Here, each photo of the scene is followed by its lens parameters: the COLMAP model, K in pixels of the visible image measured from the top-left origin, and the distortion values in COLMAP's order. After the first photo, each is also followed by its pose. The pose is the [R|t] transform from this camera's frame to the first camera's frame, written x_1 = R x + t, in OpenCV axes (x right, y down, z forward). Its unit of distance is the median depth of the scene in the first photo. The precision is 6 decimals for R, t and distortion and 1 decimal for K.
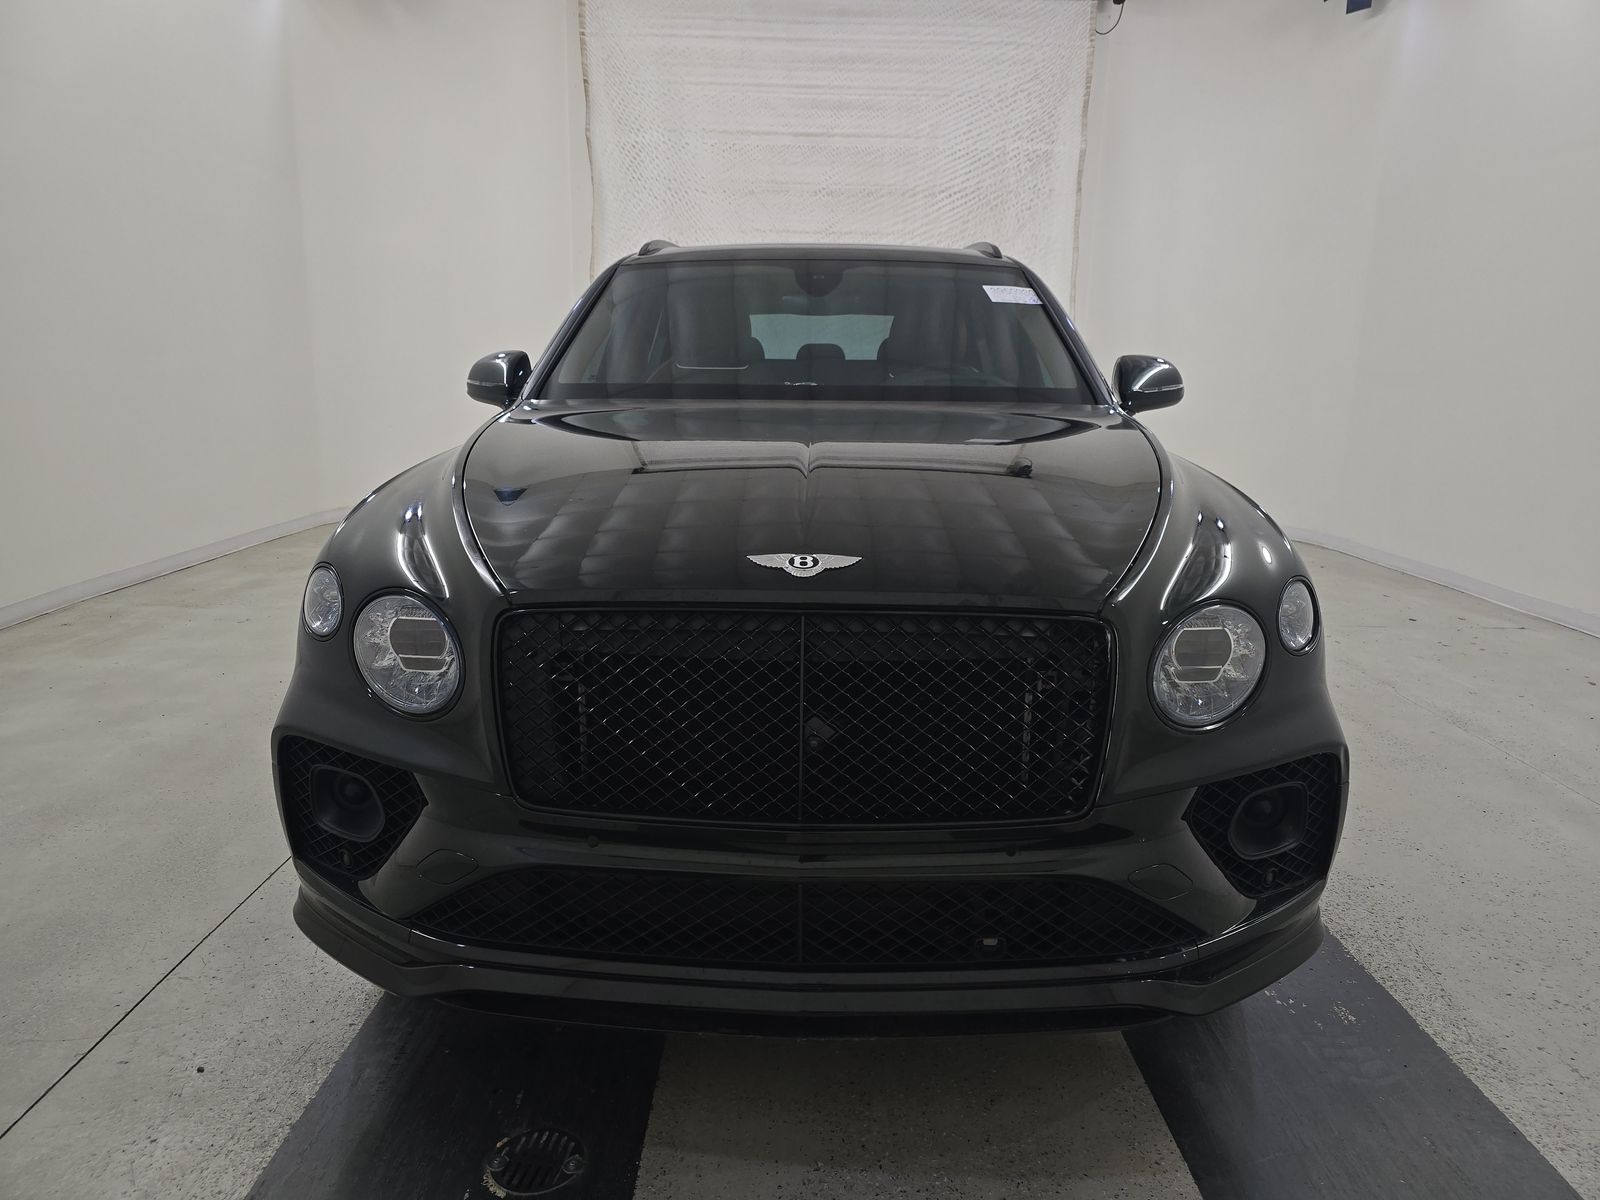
lens RADIAL K [[1066.4, 0, 799.0], [0, 1066.4, 605.9], [0, 0, 1]] dist [0.018750, -0.017847]
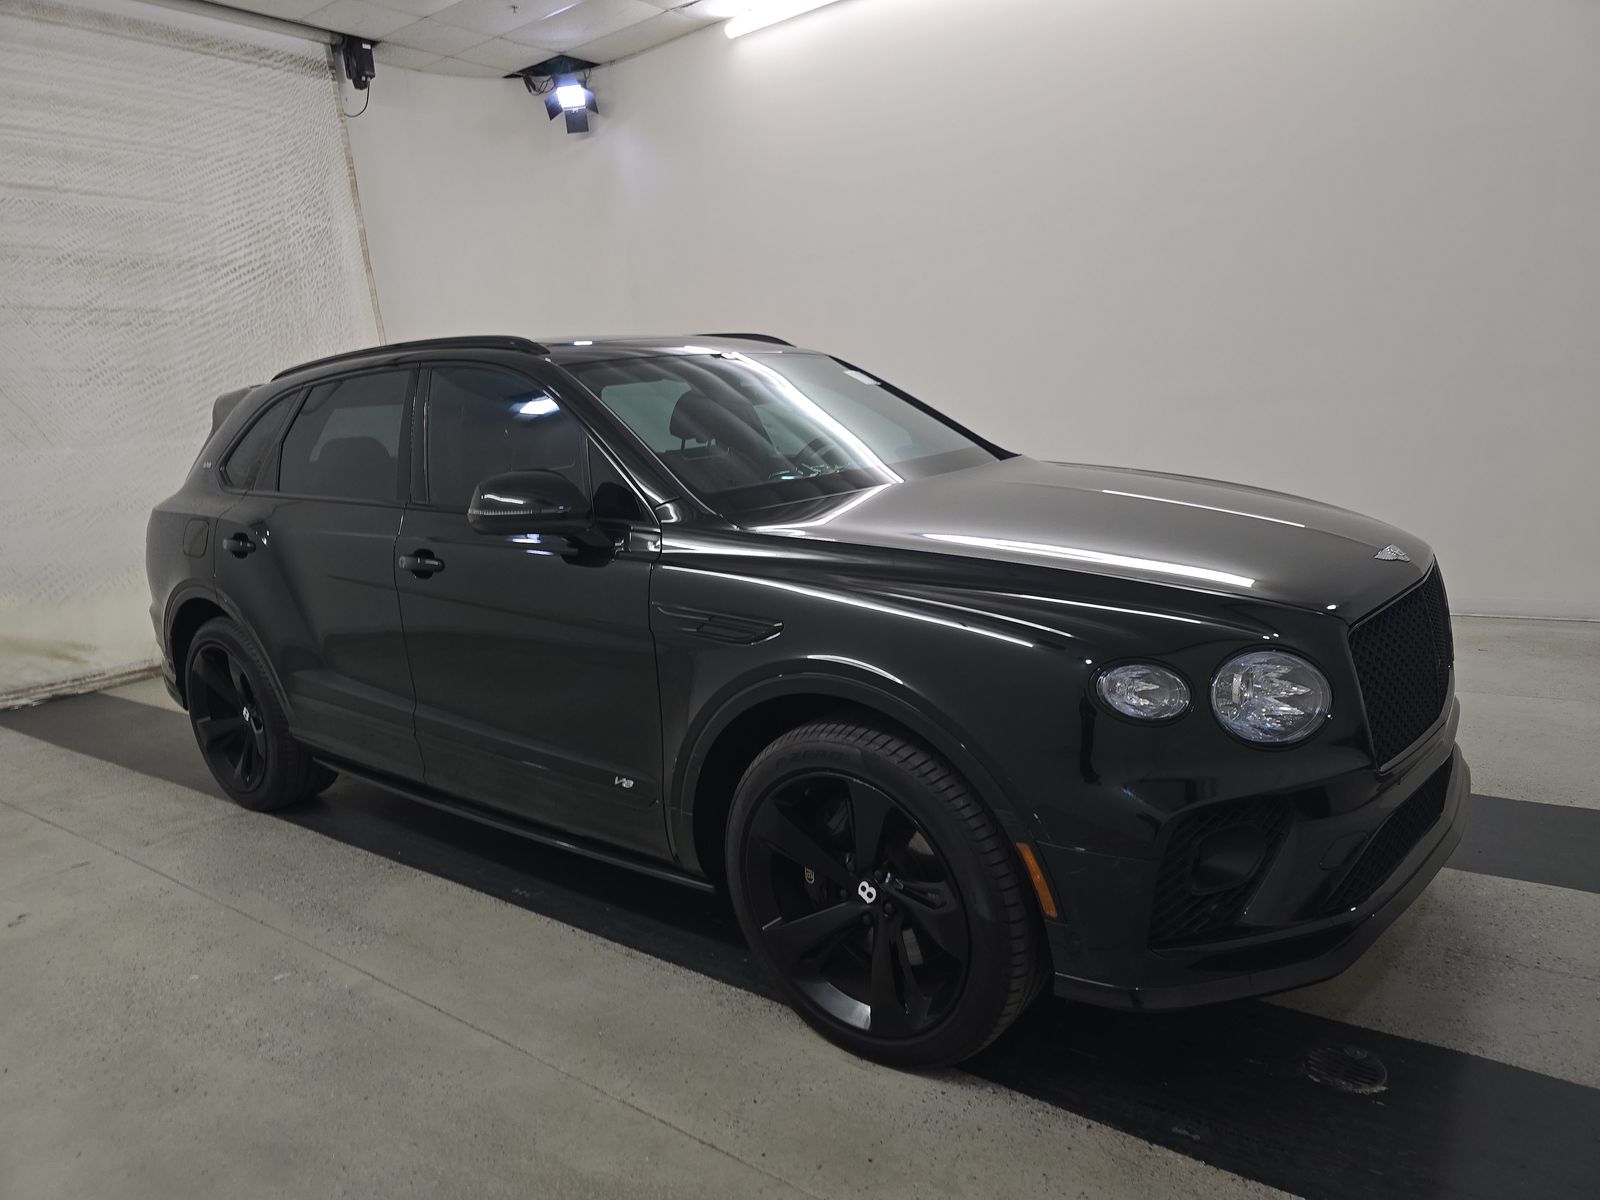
lens RADIAL K [[1066.4, 0, 795.4], [0, 1066.4, 599.1], [0, 0, 1]] dist [0.018750, -0.017847]
pose [[0.614024, -0.198900, 0.763815, -0.308666], [0.248531, 0.967223, 0.052077, -0.049629], [-0.749137, 0.157855, 0.643331, 0.121590]]
